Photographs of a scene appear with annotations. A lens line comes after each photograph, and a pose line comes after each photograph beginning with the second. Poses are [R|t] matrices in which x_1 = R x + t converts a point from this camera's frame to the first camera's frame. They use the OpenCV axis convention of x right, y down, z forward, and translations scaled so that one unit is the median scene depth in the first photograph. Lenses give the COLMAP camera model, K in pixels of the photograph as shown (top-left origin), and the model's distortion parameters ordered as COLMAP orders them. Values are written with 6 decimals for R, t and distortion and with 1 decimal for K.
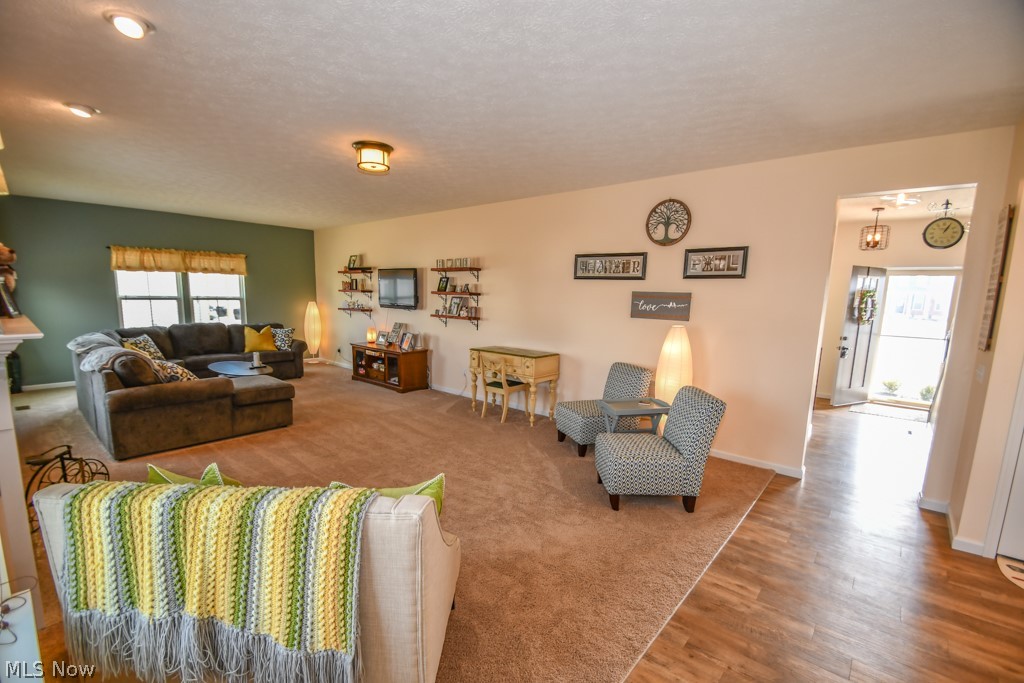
lens RADIAL K [[447.2, 0, 501.9], [0, 447.2, 365.1], [0, 0, 1]] dist [0.004889, -0.012607]
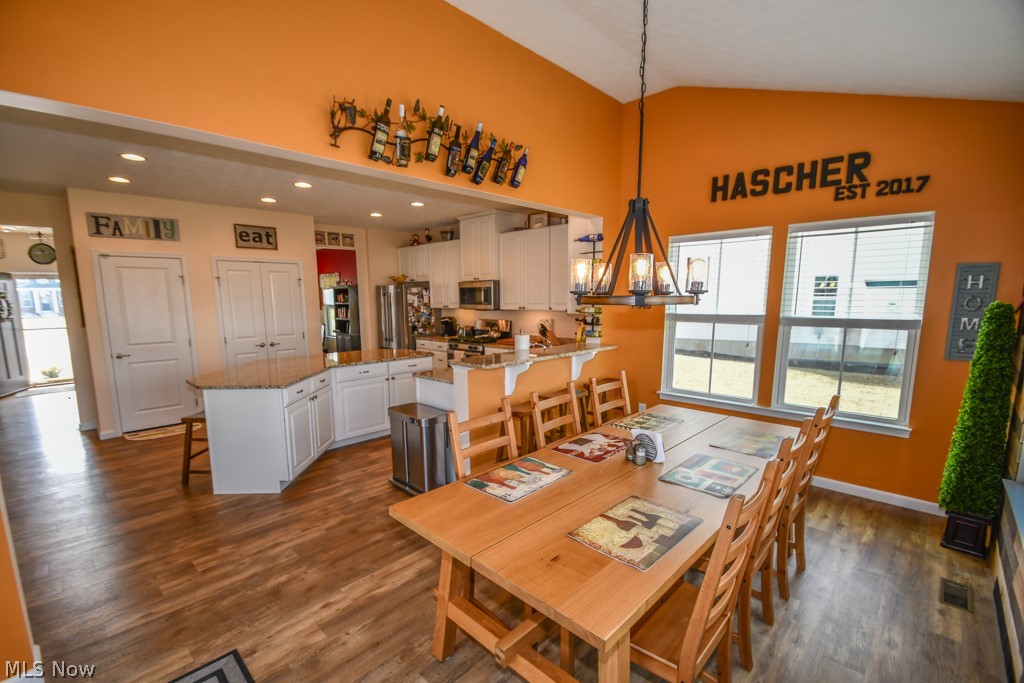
lens RADIAL K [[447.2, 0, 500.4], [0, 447.2, 363.2], [0, 0, 1]] dist [0.004889, -0.012607]
pose [[0.053774, -0.173260, 0.983407, -0.262735], [0.168138, 0.972341, 0.162116, 0.044569], [-0.984296, 0.156631, 0.081418, -0.341807]]
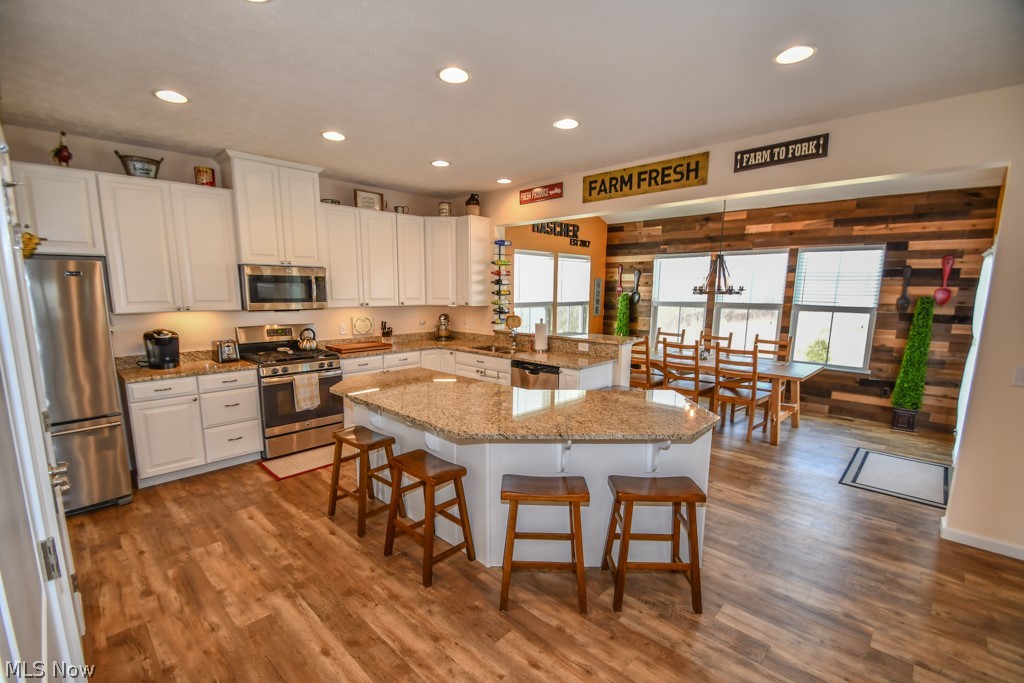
lens RADIAL K [[447.2, 0, 502.4], [0, 447.2, 364.6], [0, 0, 1]] dist [0.004889, -0.012607]
pose [[-0.998325, -0.036541, 0.044861, 0.428874], [-0.020137, 0.946297, 0.322671, -0.065155], [-0.054242, 0.321227, -0.945448, 0.435384]]
